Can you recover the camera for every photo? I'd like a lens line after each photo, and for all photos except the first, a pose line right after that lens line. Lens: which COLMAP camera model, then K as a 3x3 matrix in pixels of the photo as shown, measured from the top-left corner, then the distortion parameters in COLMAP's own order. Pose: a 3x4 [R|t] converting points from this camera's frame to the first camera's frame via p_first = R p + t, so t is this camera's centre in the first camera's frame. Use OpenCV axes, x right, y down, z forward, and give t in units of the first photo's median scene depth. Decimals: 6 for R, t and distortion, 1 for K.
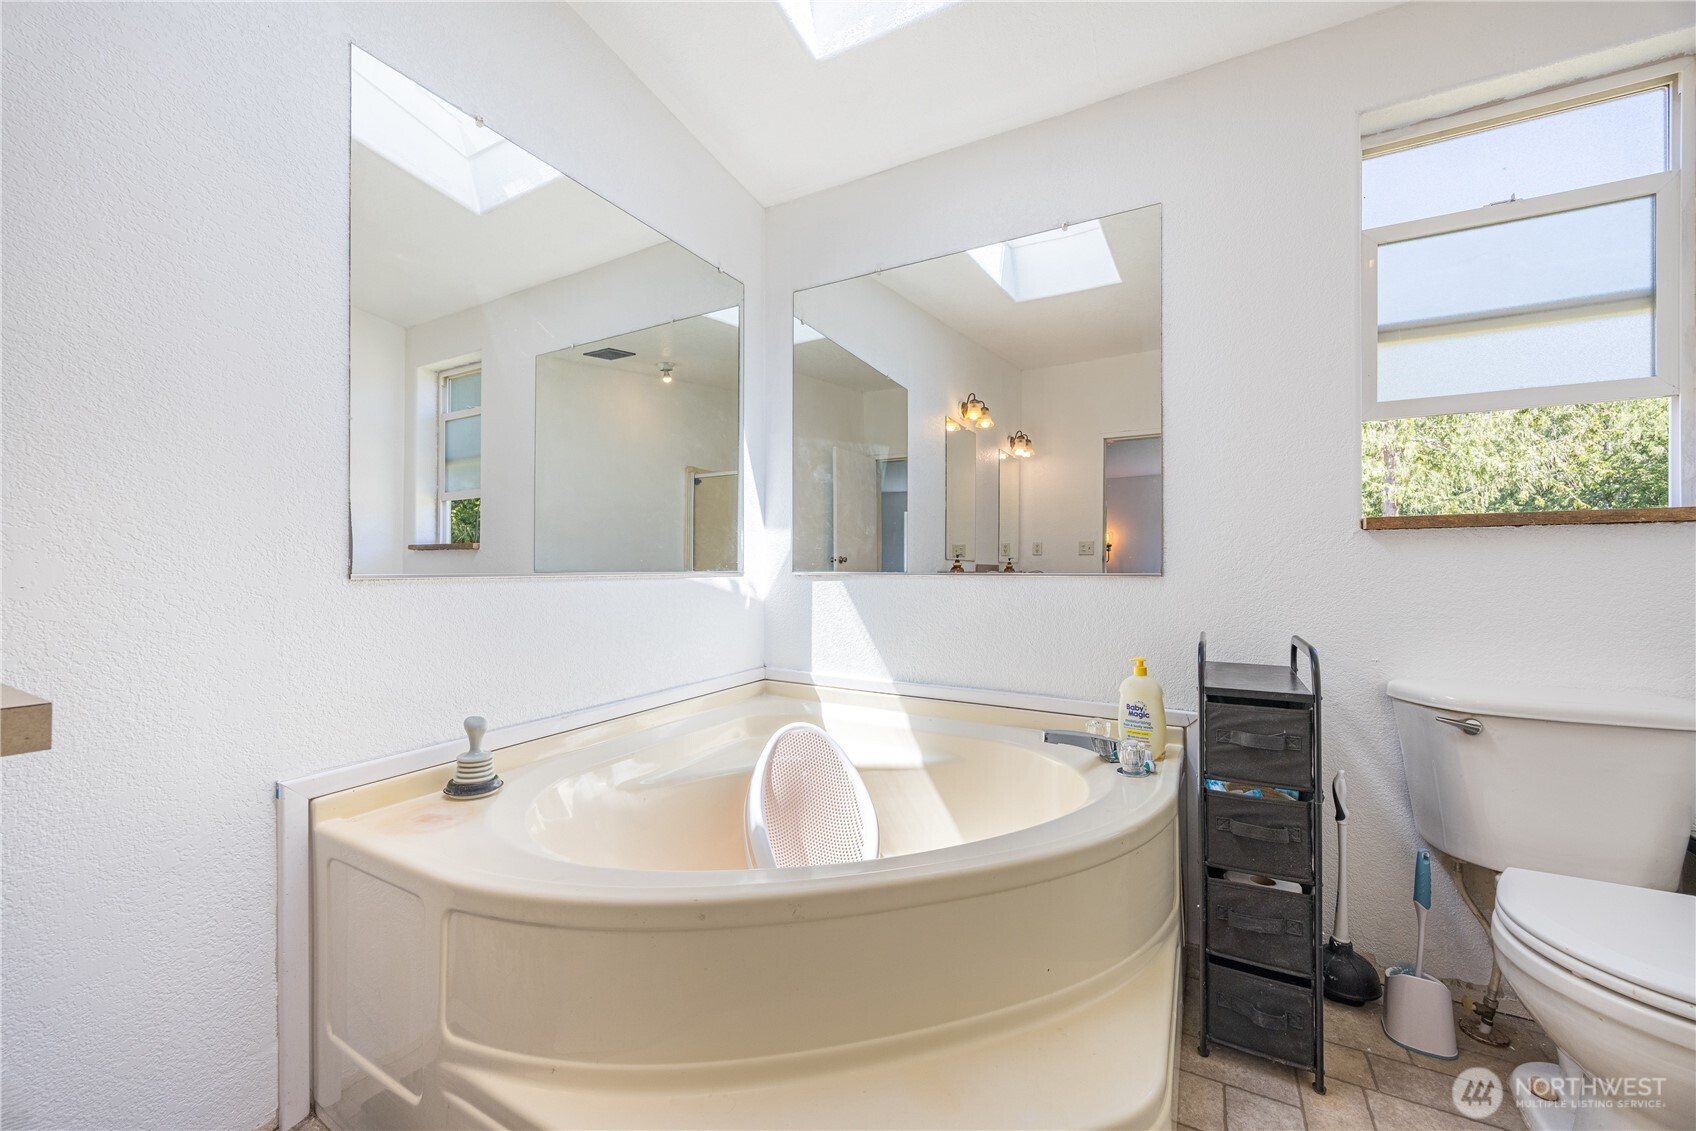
lens RADIAL K [[653.6, 0, 838.5], [0, 653.6, 561.3], [0, 0, 1]] dist [-0.002960, -0.000367]
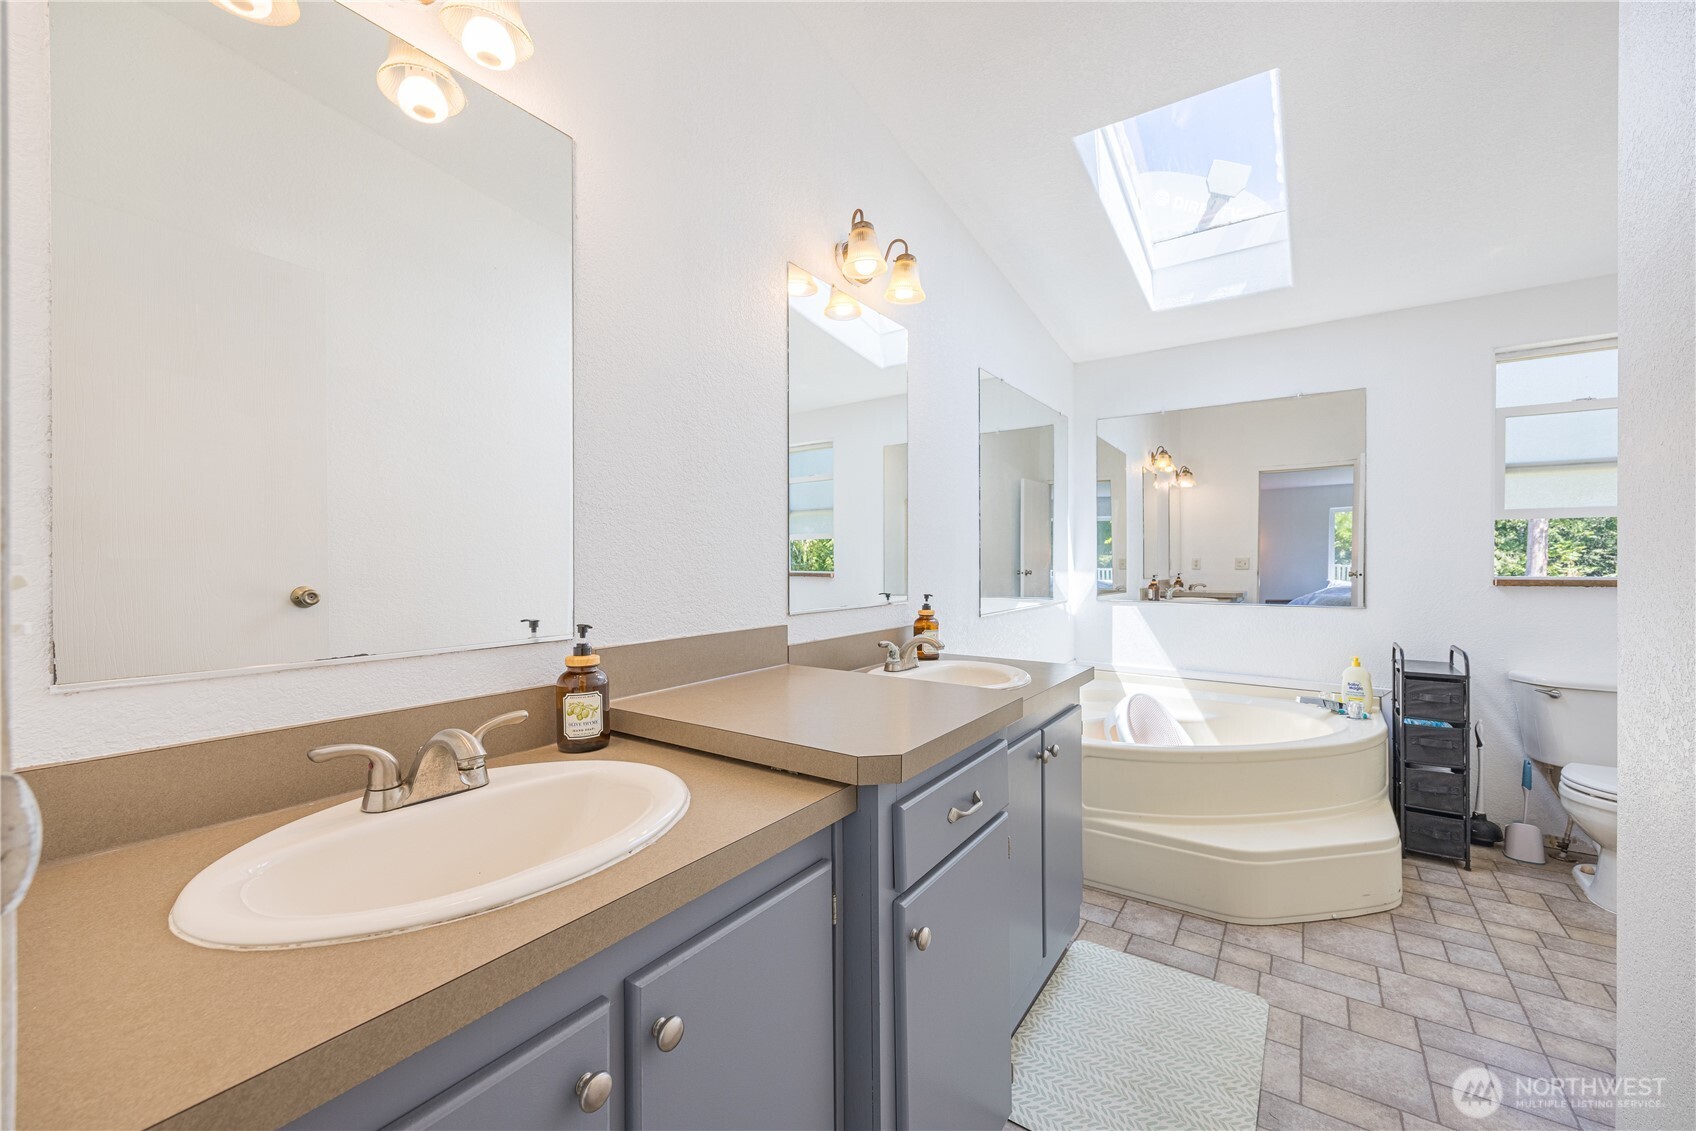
lens RADIAL K [[653.6, 0, 857.5], [0, 653.6, 564.8], [0, 0, 1]] dist [-0.002960, -0.000367]
pose [[0.994470, -0.002691, -0.104989, -0.779986], [0.003880, 0.999931, 0.011124, -0.140585], [0.104951, -0.011469, 0.994411, -1.004368]]
